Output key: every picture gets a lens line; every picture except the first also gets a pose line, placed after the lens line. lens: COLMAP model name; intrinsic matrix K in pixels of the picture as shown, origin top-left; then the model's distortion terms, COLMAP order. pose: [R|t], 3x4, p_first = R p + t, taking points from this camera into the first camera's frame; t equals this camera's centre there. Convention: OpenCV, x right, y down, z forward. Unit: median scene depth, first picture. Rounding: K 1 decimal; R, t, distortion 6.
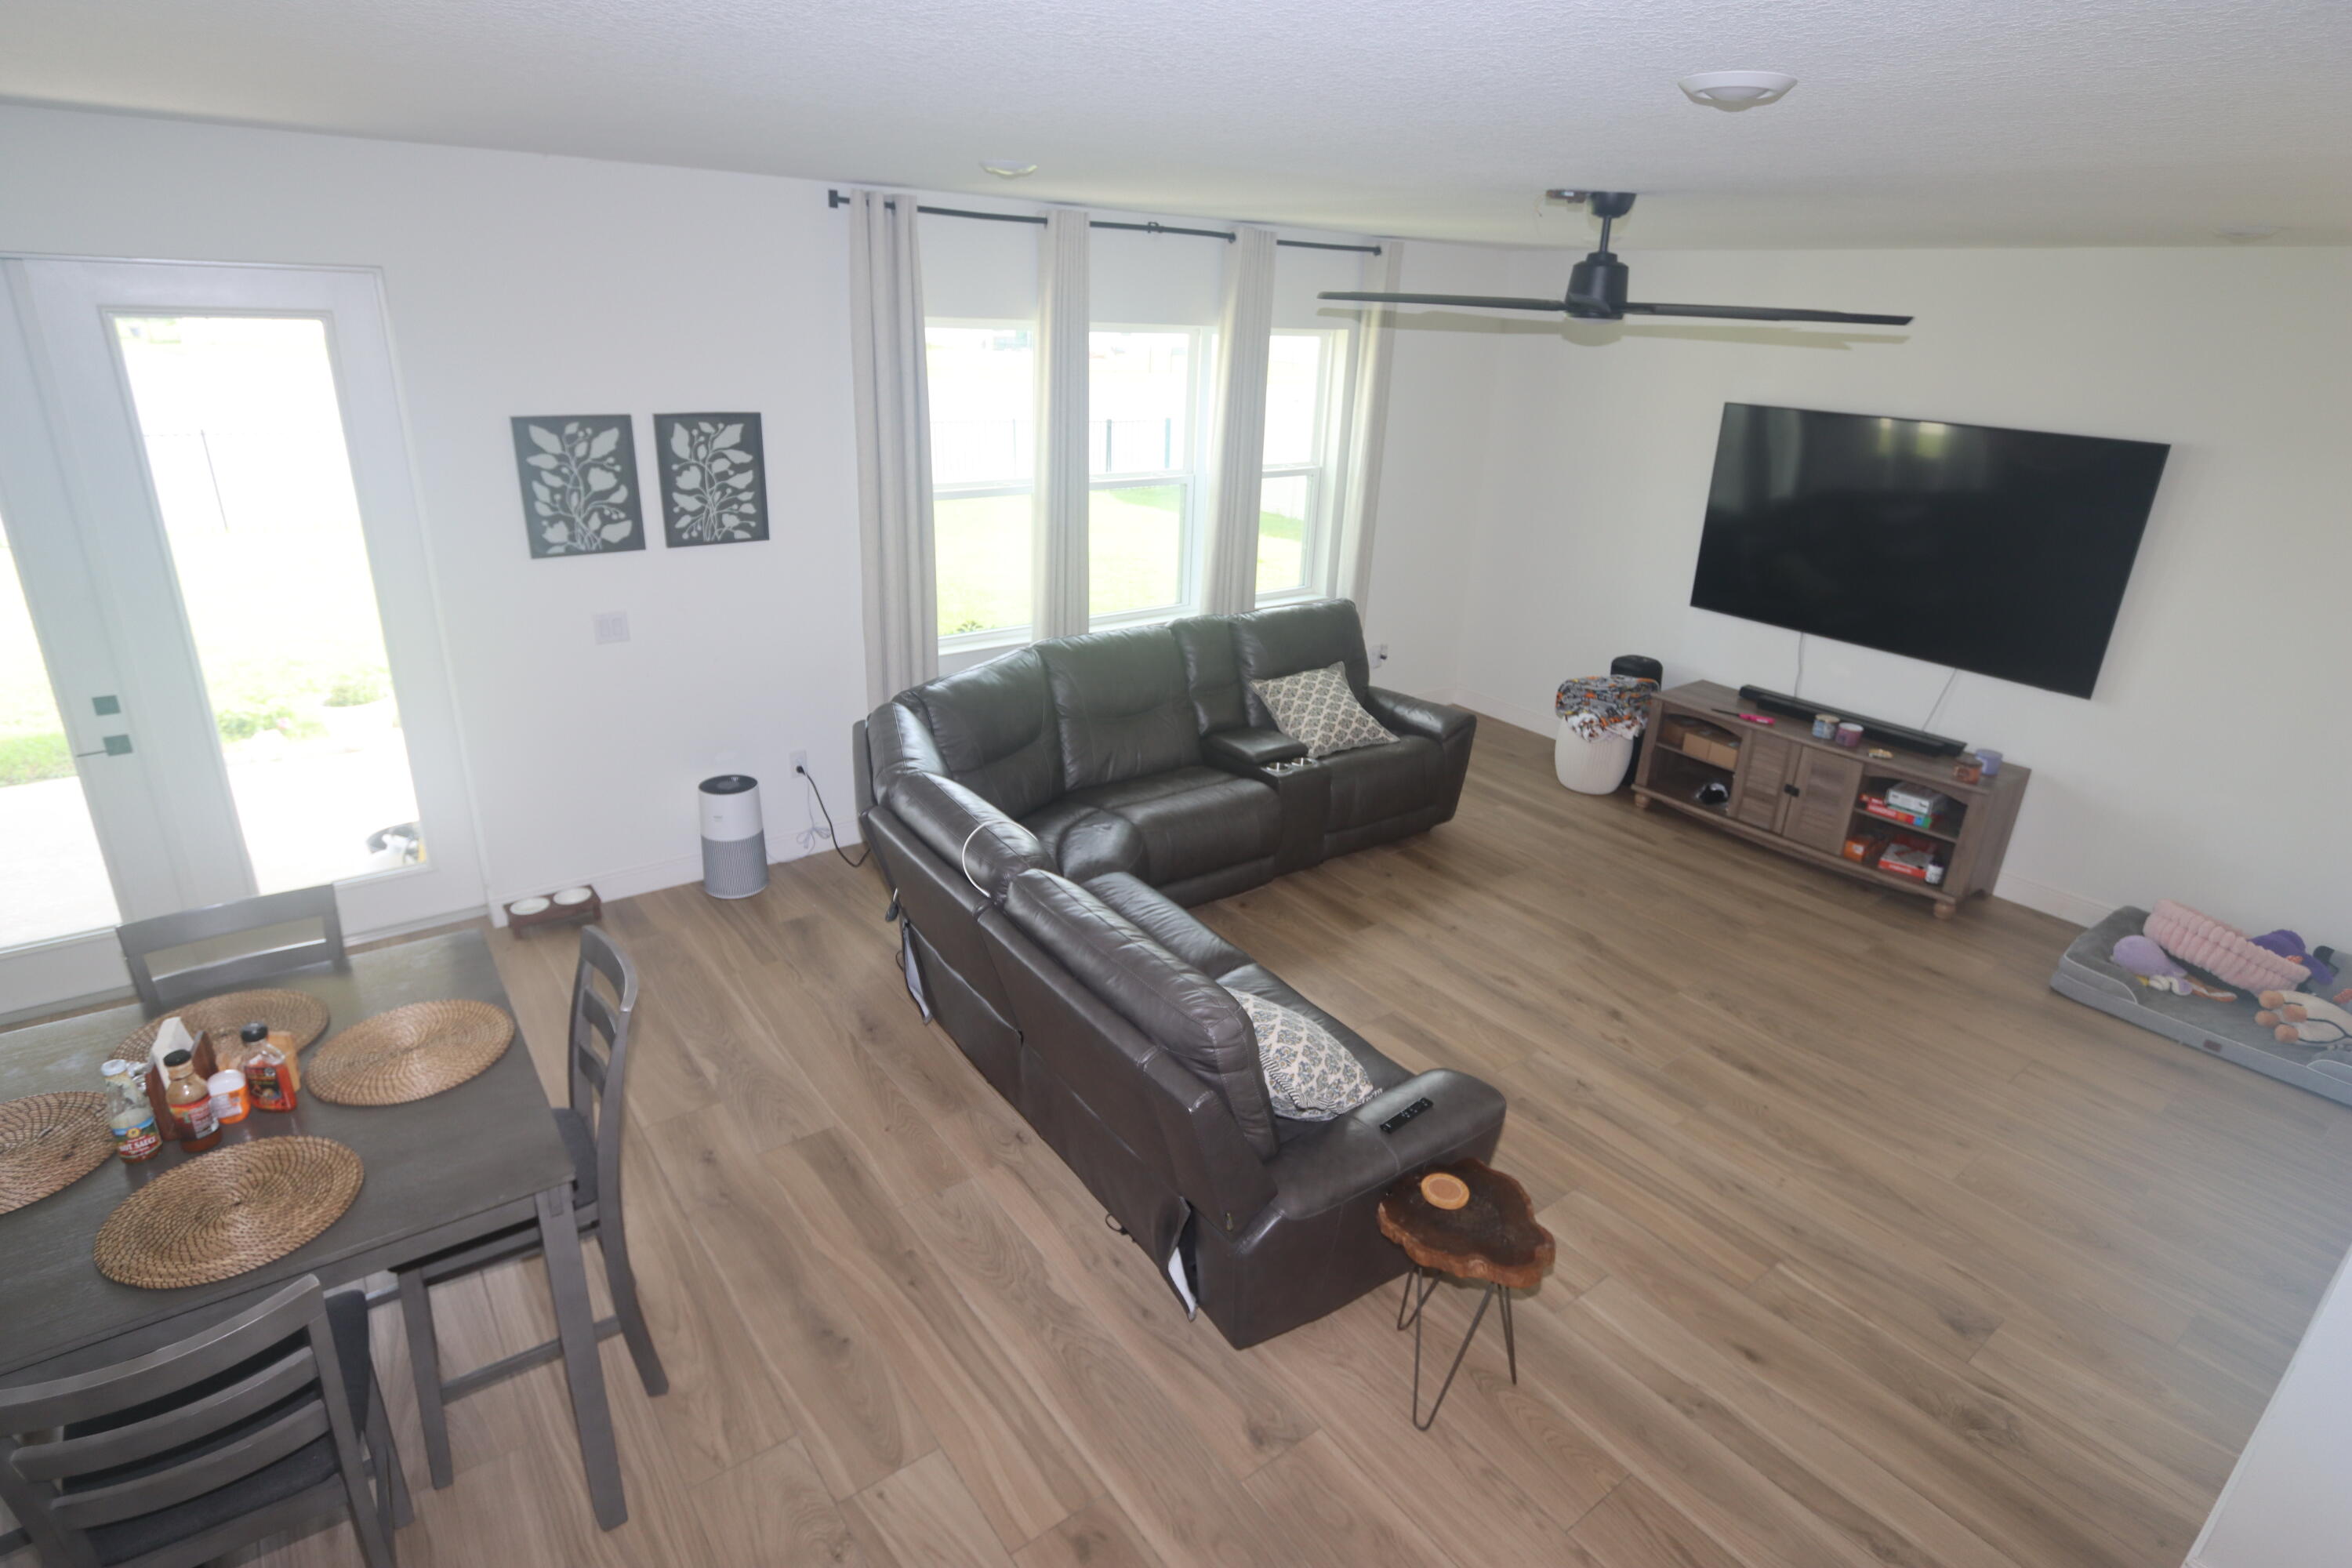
lens RADIAL K [[1167.4, 0, 1176.0], [0, 1167.4, 784.0], [0, 0, 1]] dist [-0.013744, -0.000114]
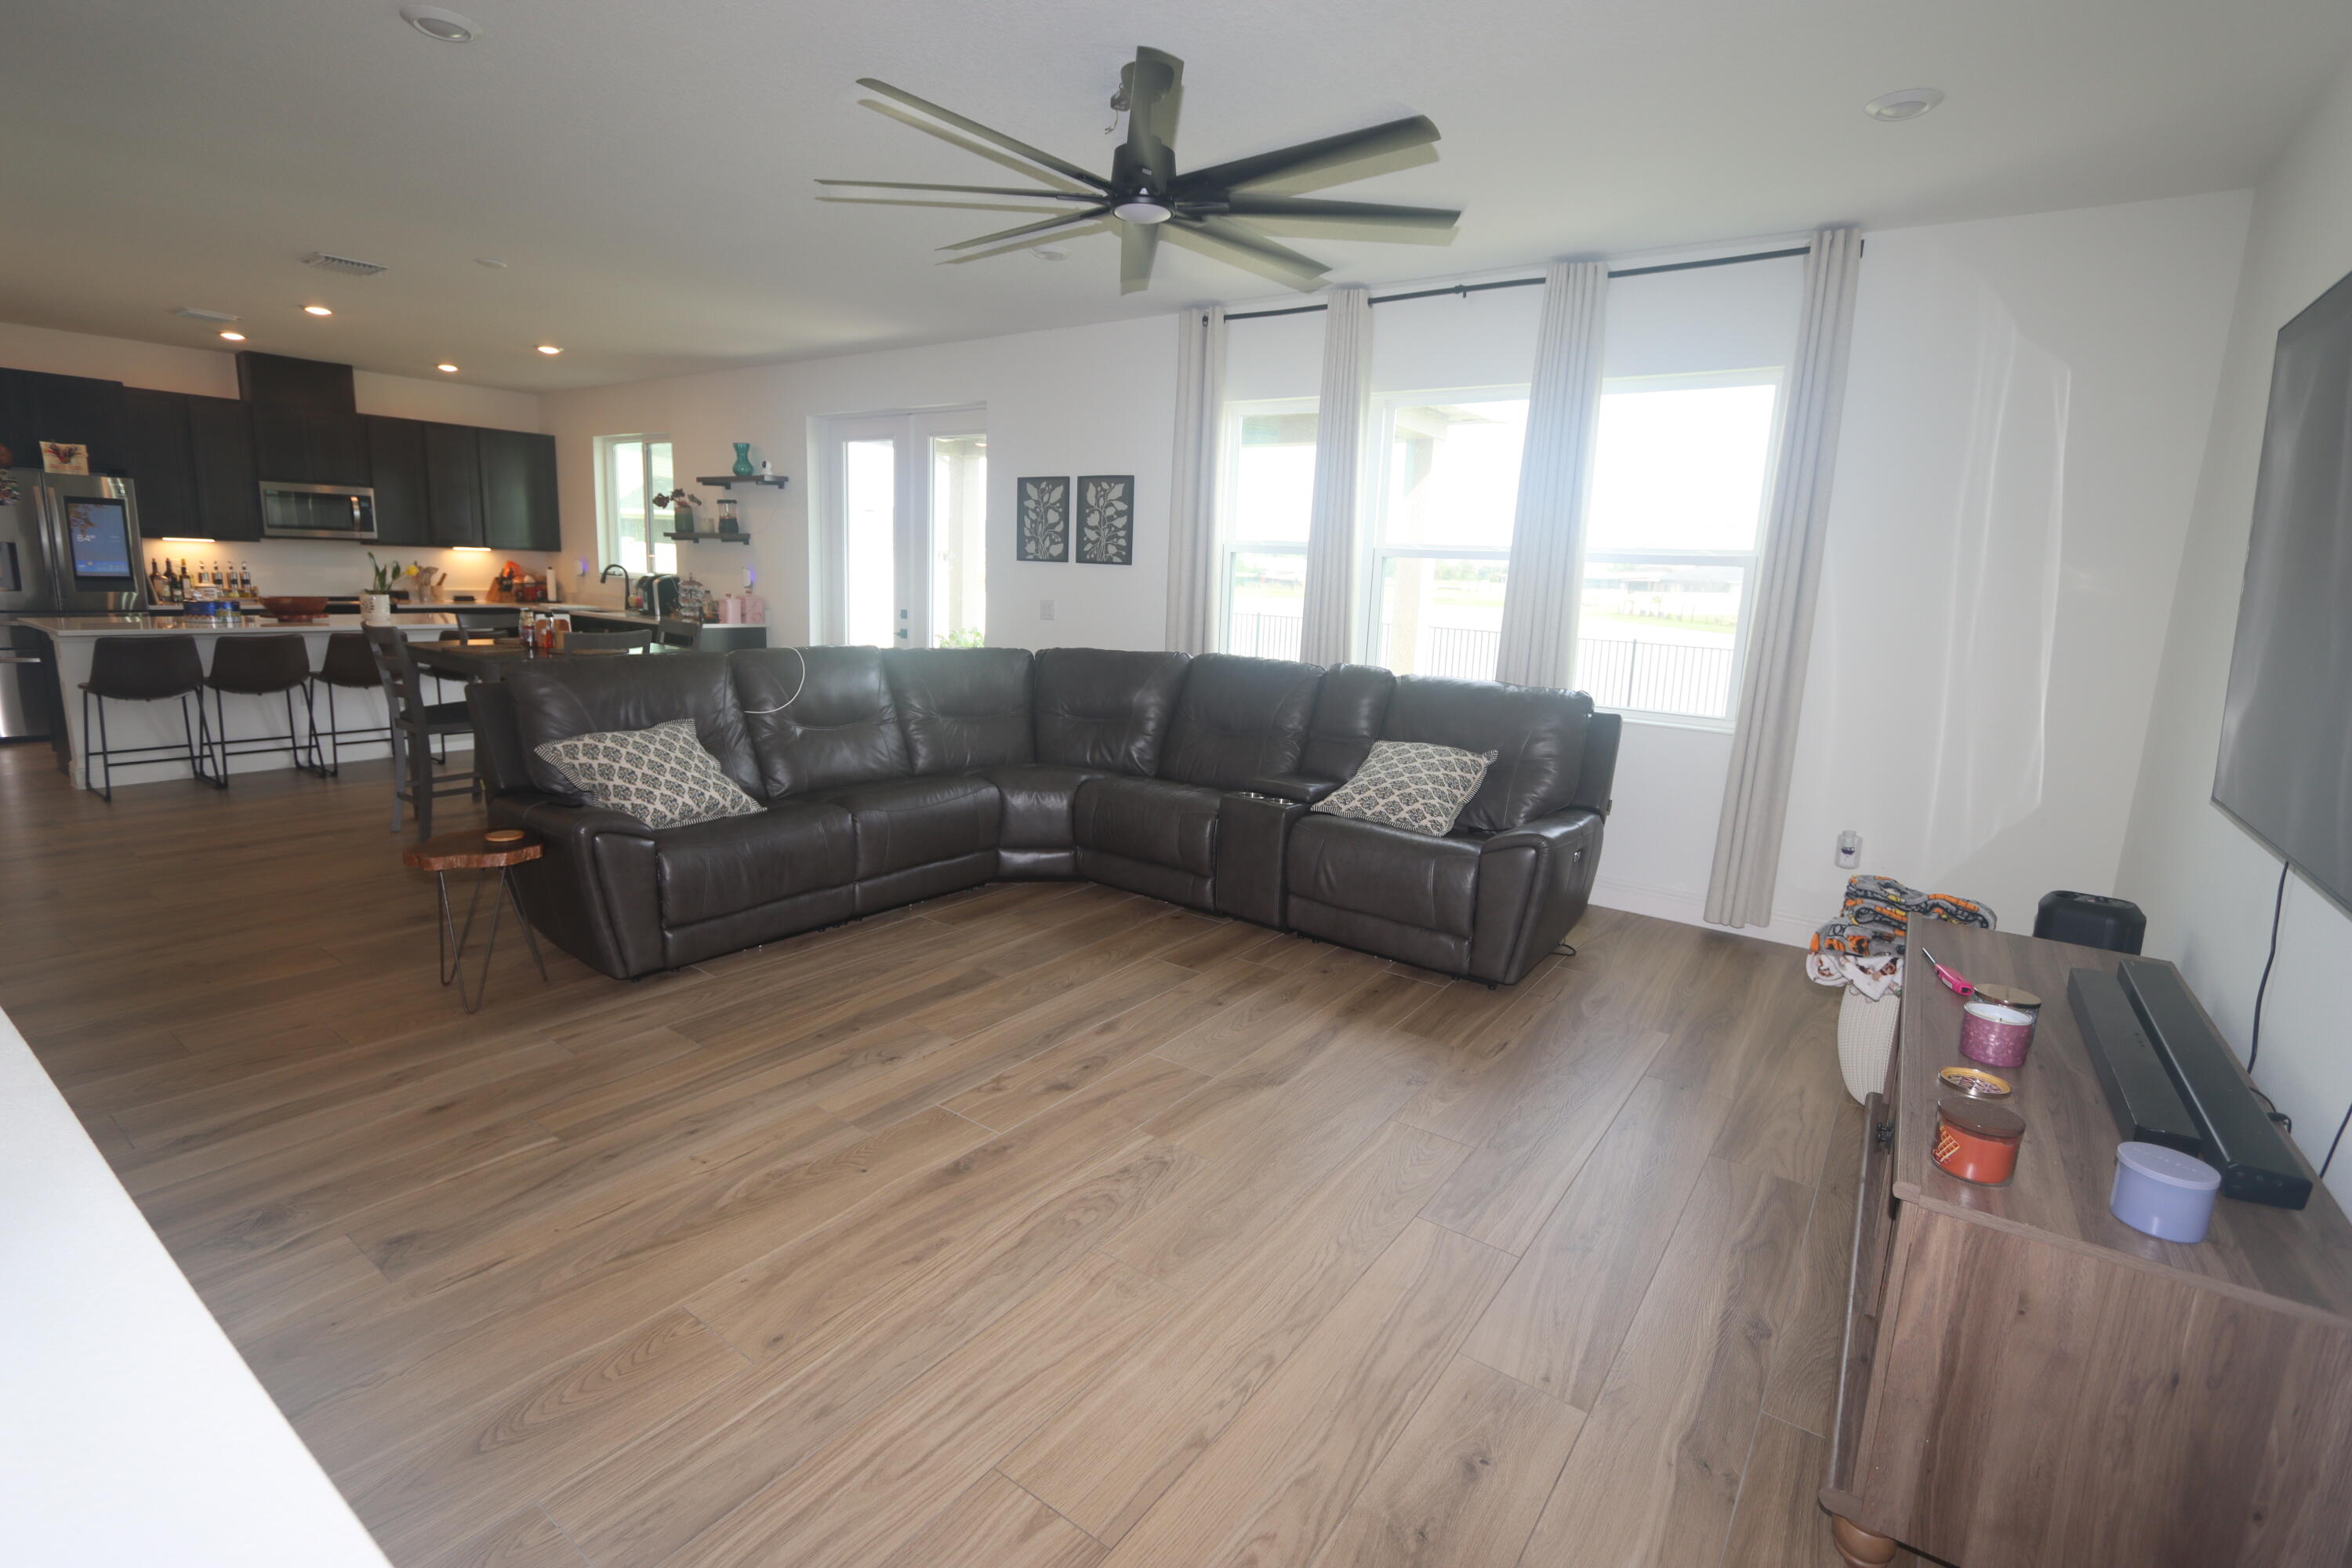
lens RADIAL K [[1085.5, 0, 1176.6], [0, 1085.5, 769.1], [0, 0, 1]] dist [-0.011608, 0.000360]
pose [[0.299662, 0.144520, -0.943036, 1.000847], [-0.382815, 0.923611, 0.019899, -0.031014], [0.873874, 0.355045, 0.332095, 0.745325]]
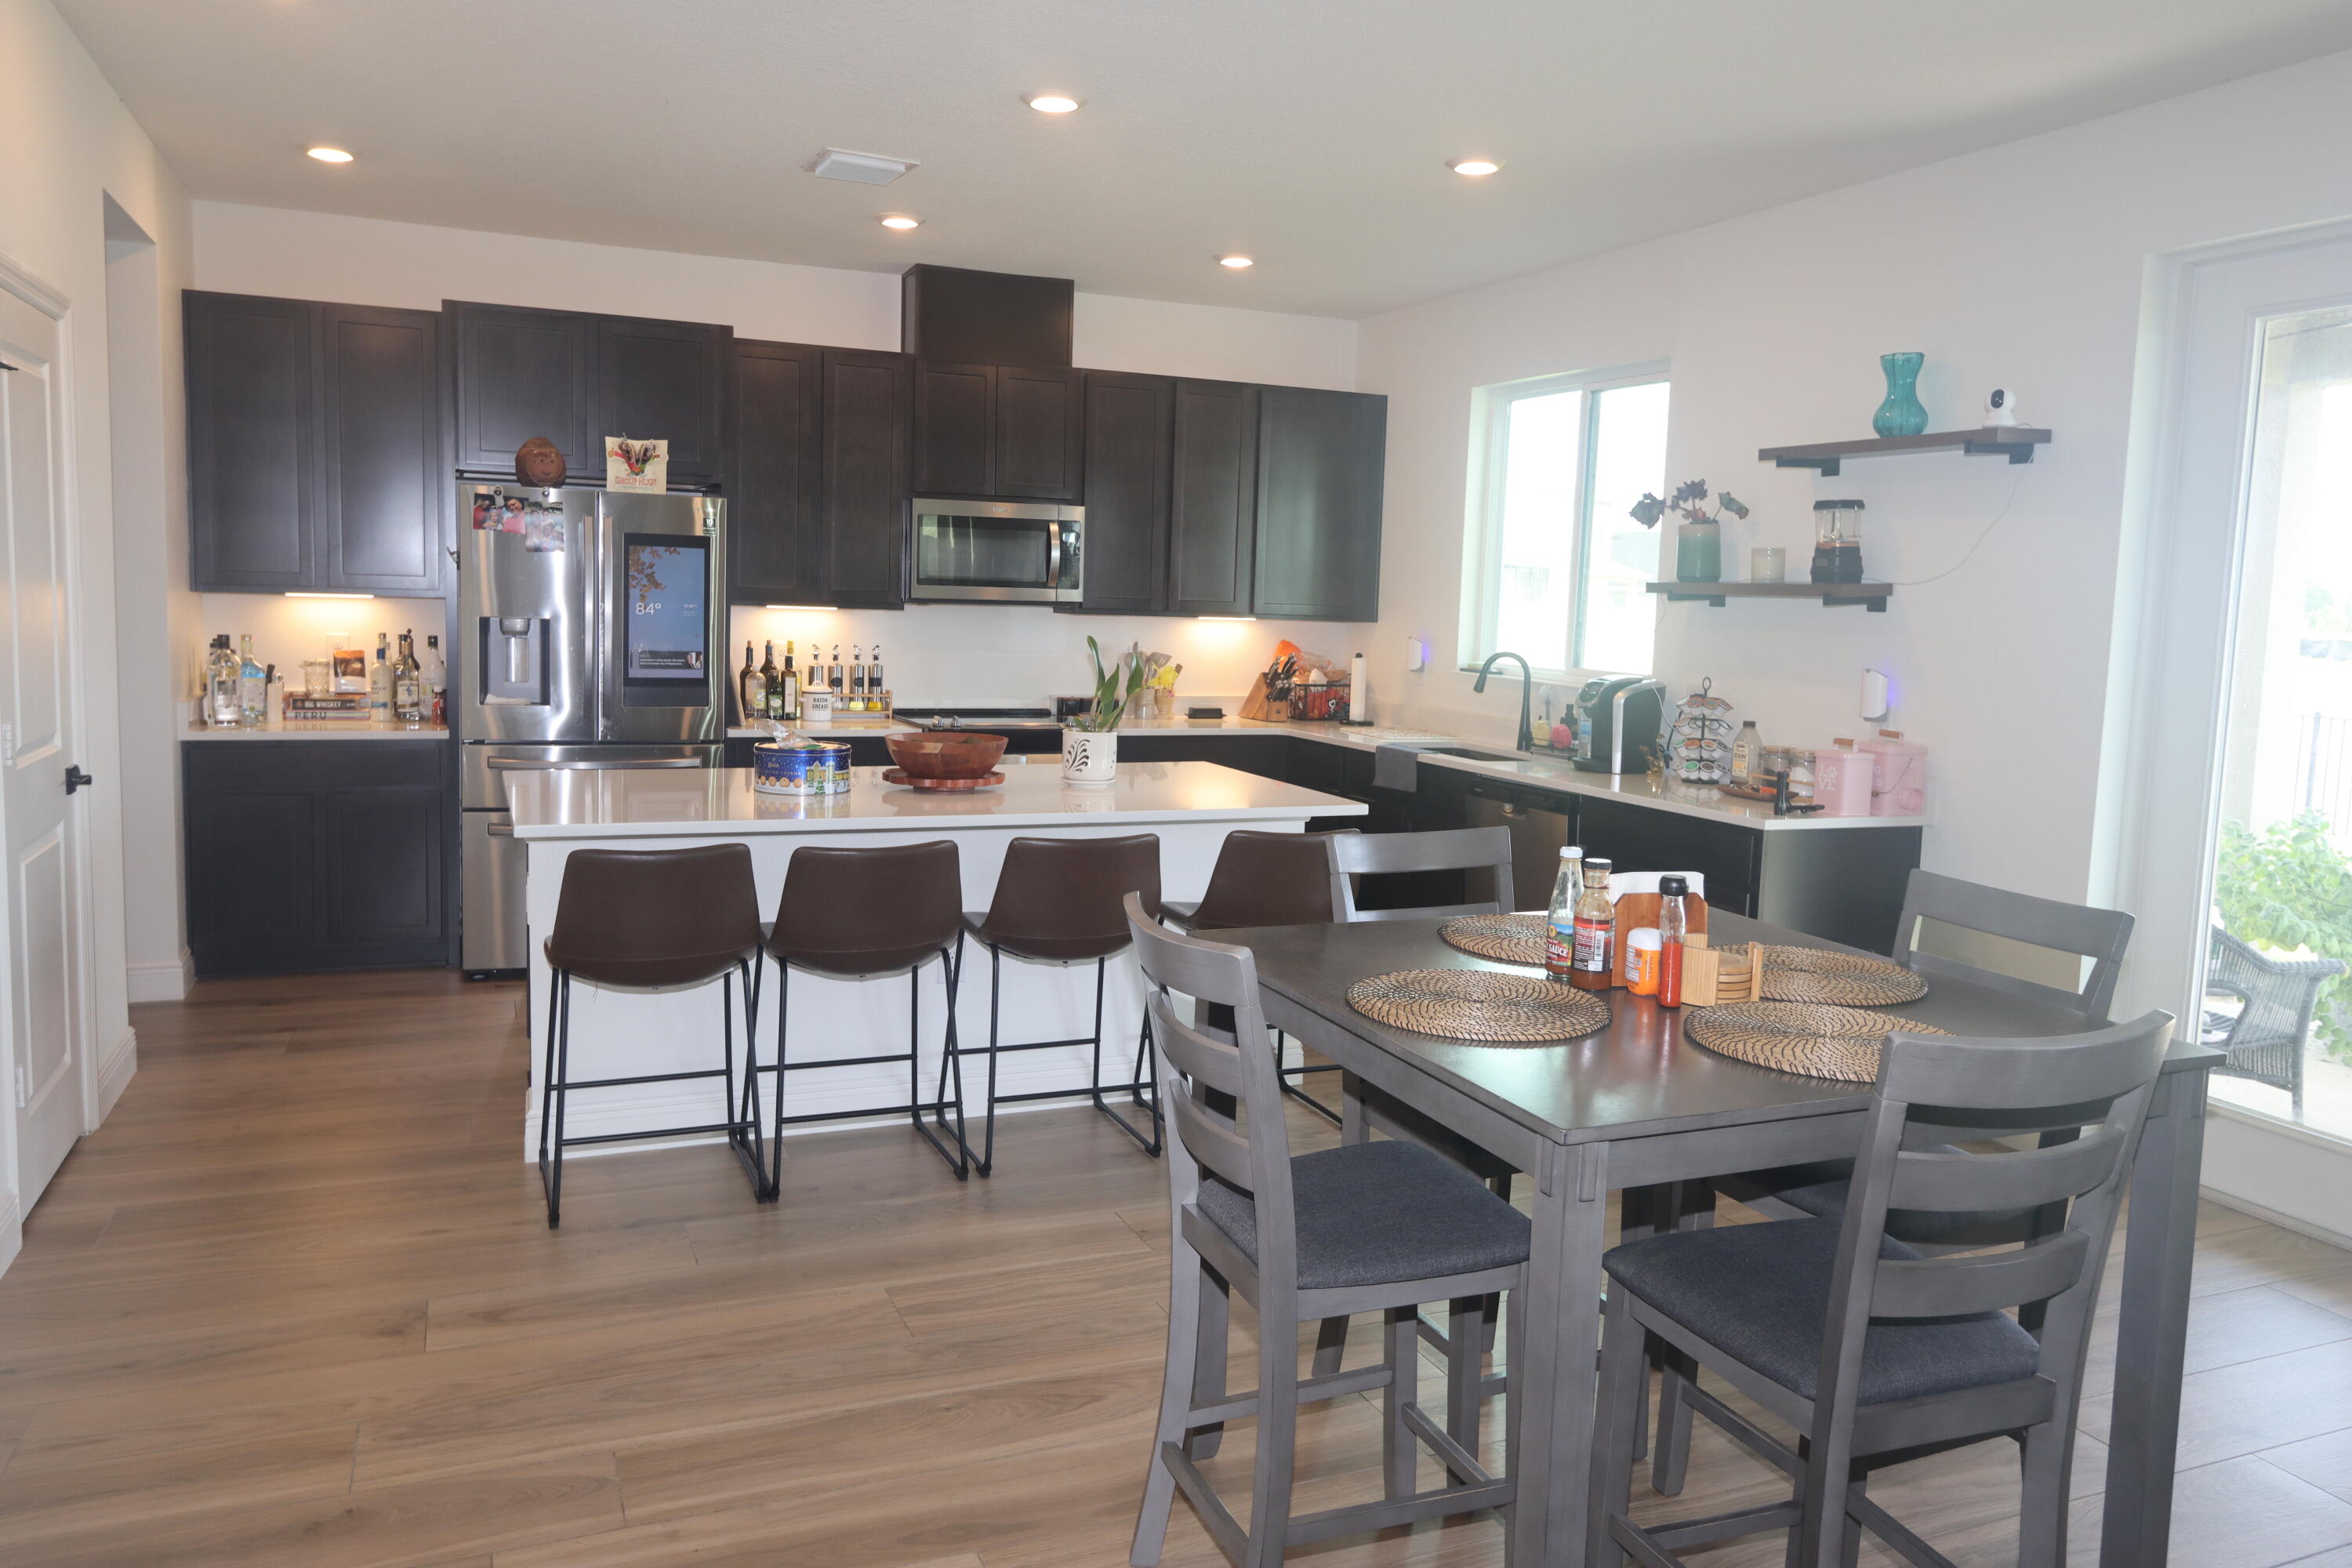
lens RADIAL K [[1671.4, 0, 1168.6], [0, 1671.4, 753.0], [0, 0, 1]] dist [-0.008355, 0.000218]
pose [[-0.235768, 0.045491, -0.970744, 0.171835], [-0.401707, 0.905007, 0.139974, 0.053518], [0.884898, 0.422957, -0.195098, 0.416576]]
